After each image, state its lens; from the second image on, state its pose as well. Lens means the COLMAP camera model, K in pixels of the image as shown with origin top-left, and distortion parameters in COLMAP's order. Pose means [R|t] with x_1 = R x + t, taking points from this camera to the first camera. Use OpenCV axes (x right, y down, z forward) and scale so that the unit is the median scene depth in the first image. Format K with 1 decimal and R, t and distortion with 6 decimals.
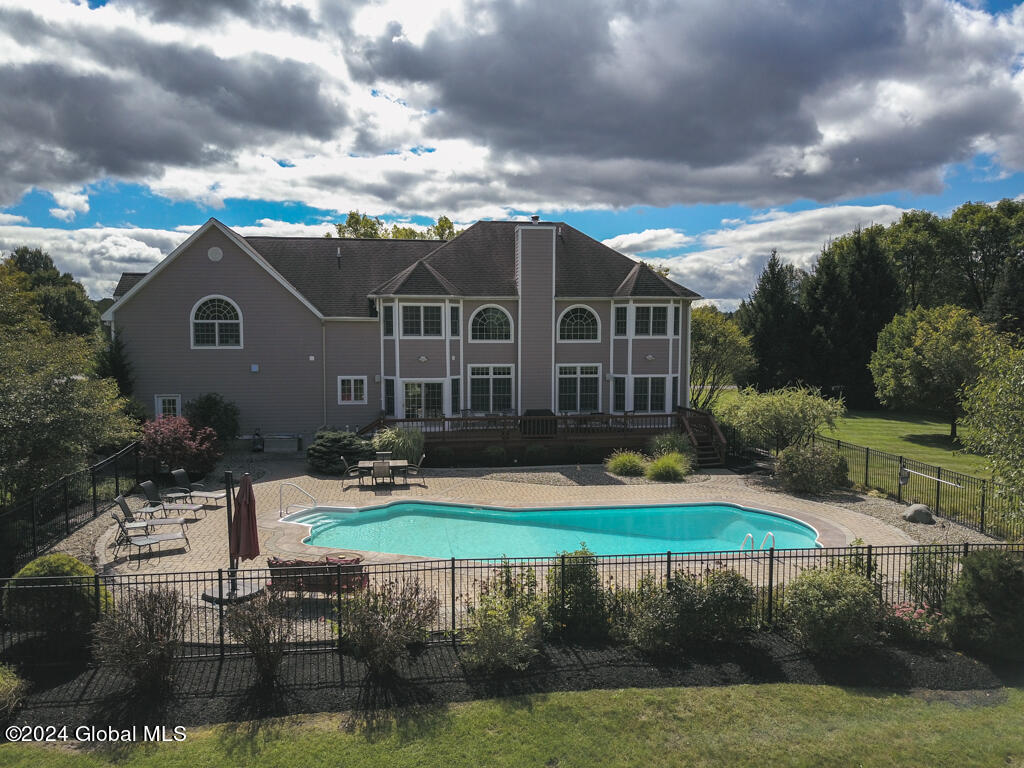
lens RADIAL K [[781.7, 0, 509.3], [0, 781.7, 392.6], [0, 0, 1]] dist [0.033128, -0.054407]
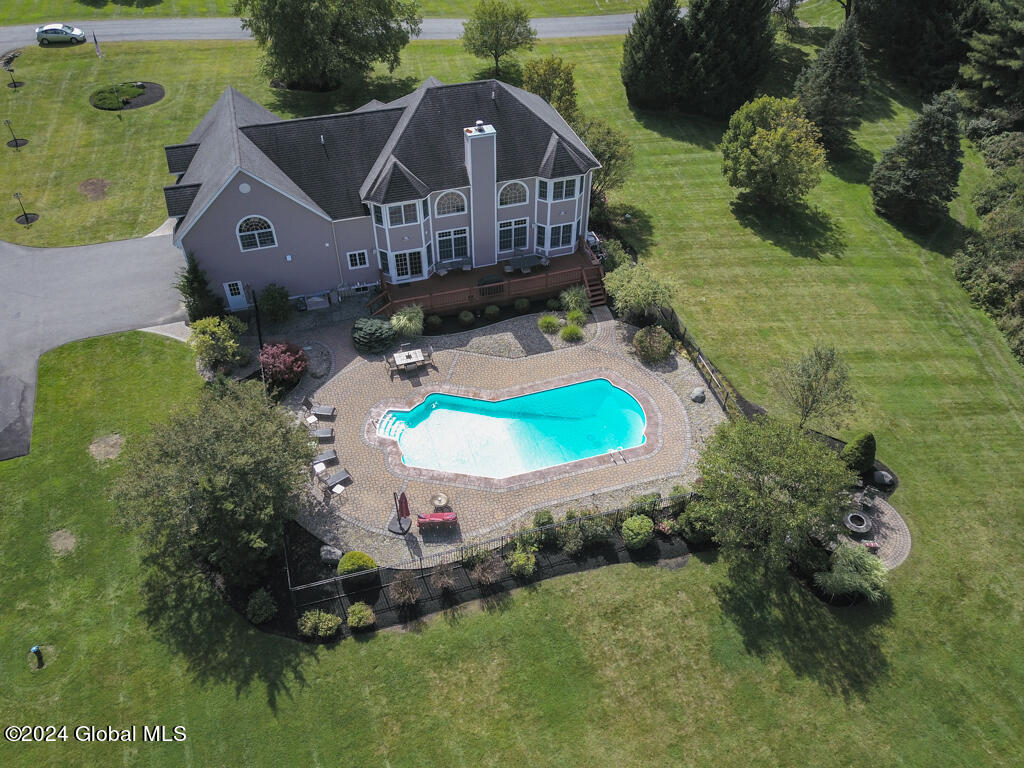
lens RADIAL K [[787.3, 0, 509.2], [0, 787.3, 387.7], [0, 0, 1]] dist [0.020759, -0.024932]
pose [[0.987886, -0.102921, 0.116137, -0.117758], [0.007385, 0.778739, 0.627305, -0.715386], [-0.155004, -0.618848, 0.770065, -0.290917]]
